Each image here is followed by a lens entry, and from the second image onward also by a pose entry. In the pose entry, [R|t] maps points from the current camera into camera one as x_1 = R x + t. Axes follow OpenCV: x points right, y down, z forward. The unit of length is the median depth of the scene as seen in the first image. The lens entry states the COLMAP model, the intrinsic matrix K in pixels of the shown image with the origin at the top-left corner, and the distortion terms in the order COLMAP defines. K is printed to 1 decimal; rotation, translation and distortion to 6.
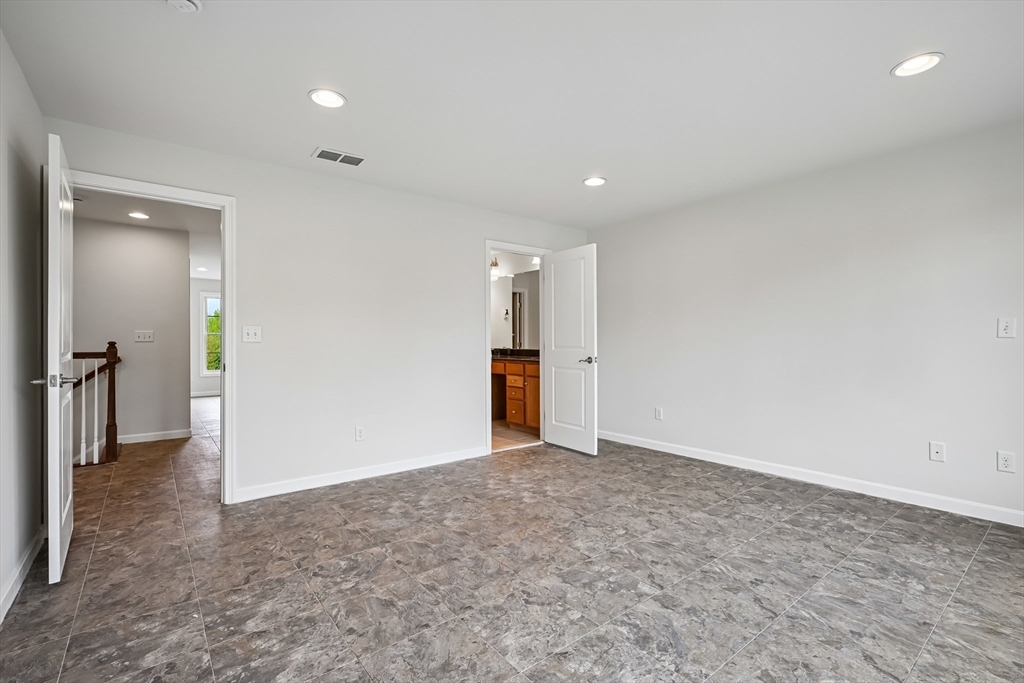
lens RADIAL K [[464.5, 0, 507.7], [0, 464.5, 336.5], [0, 0, 1]] dist [-0.001675, 0.000901]
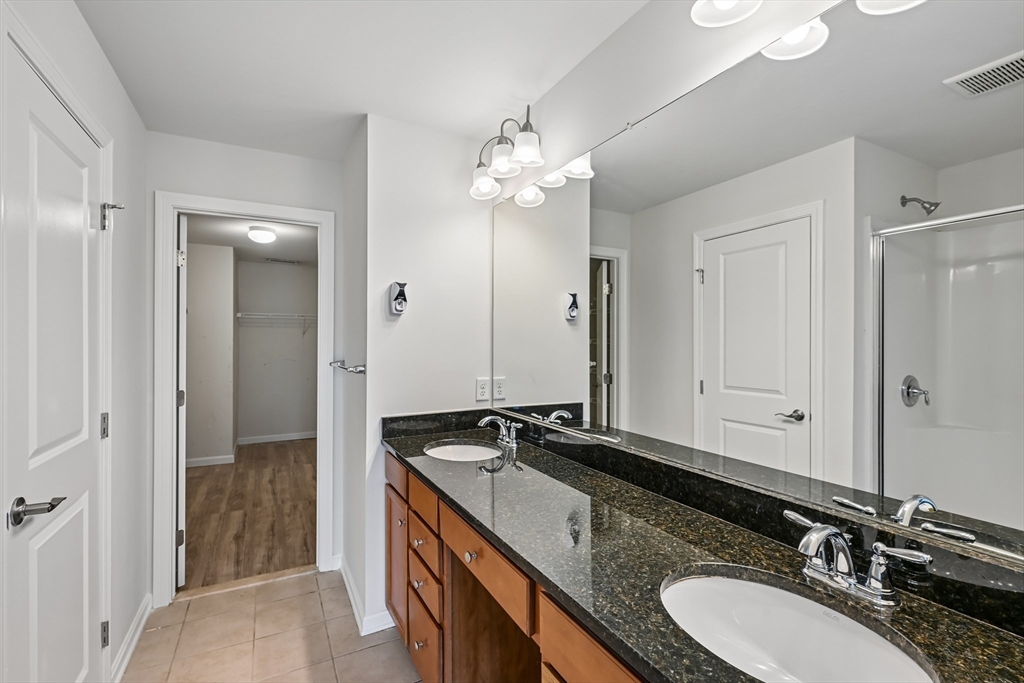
lens RADIAL K [[464.5, 0, 510.5], [0, 464.5, 343.2], [0, 0, 1]] dist [-0.001675, 0.000901]
pose [[0.985197, 0.000200, -0.171428, 0.011224], [0.001585, 0.999946, 0.010277, -0.023690], [0.171421, -0.010397, 0.985143, 0.627134]]
